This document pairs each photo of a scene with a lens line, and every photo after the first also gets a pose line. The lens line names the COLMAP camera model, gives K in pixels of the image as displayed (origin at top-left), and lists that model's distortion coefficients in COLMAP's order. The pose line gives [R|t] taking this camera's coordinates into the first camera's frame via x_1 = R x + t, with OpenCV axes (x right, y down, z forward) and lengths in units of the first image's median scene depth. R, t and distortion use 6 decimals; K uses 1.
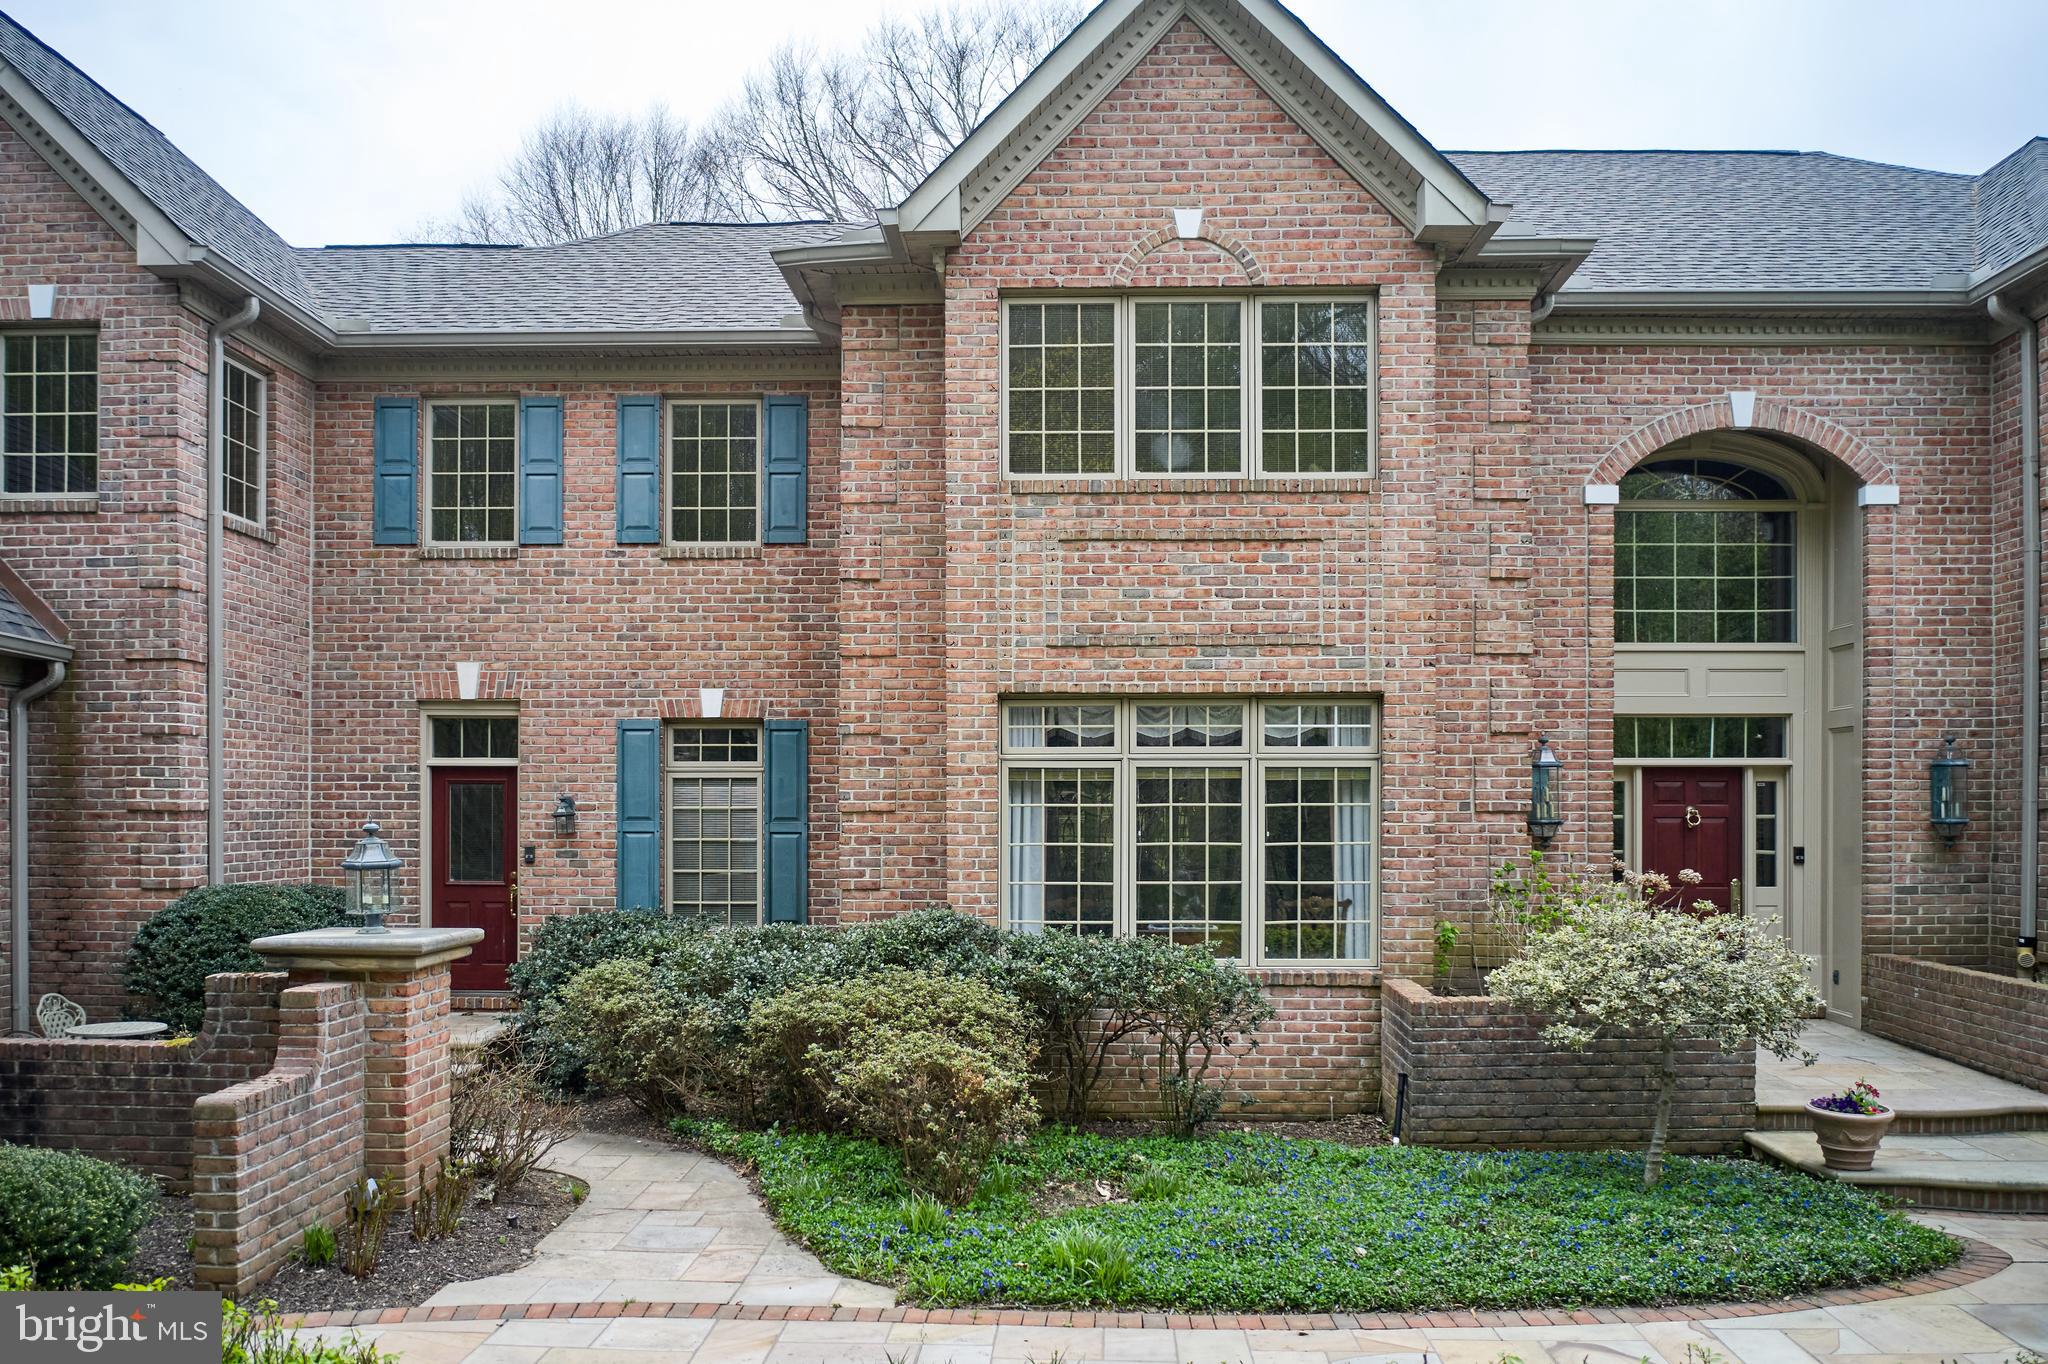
lens RADIAL K [[1607.0, 0, 1026.0], [0, 1607.0, 825.4], [0, 0, 1]] dist [-0.028331, 0.005905]
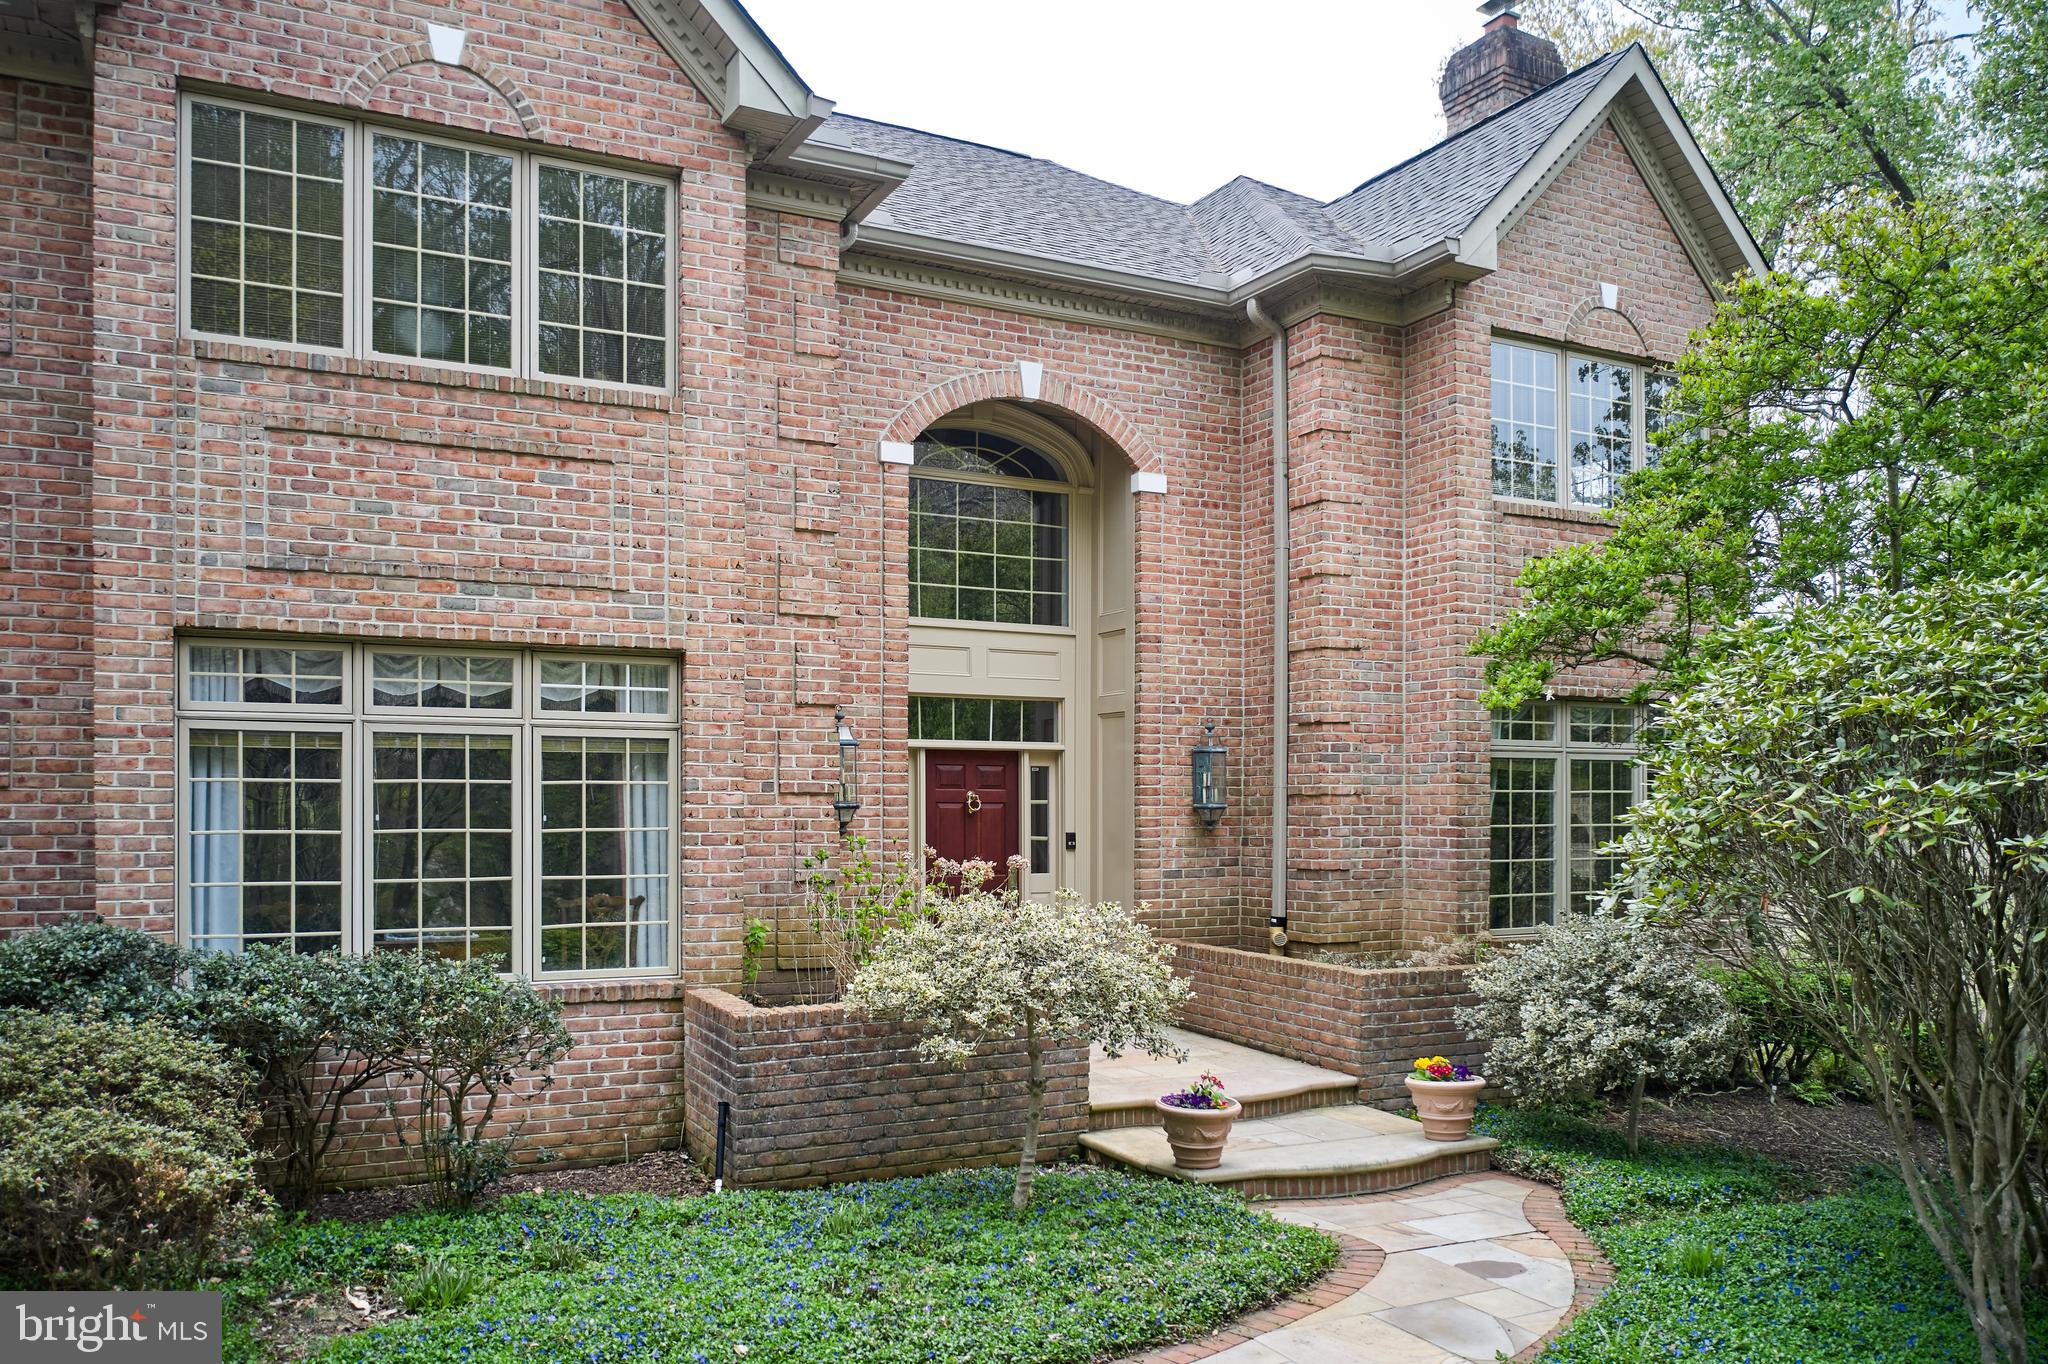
lens RADIAL K [[1607.0, 0, 1026.0], [0, 1607.0, 825.4], [0, 0, 1]] dist [-0.028331, 0.005905]
pose [[0.873620, -0.002992, 0.486599, -0.031770], [0.001255, 0.999992, 0.003894, 0.006182], [-0.486607, -0.002791, 0.873617, 0.172540]]
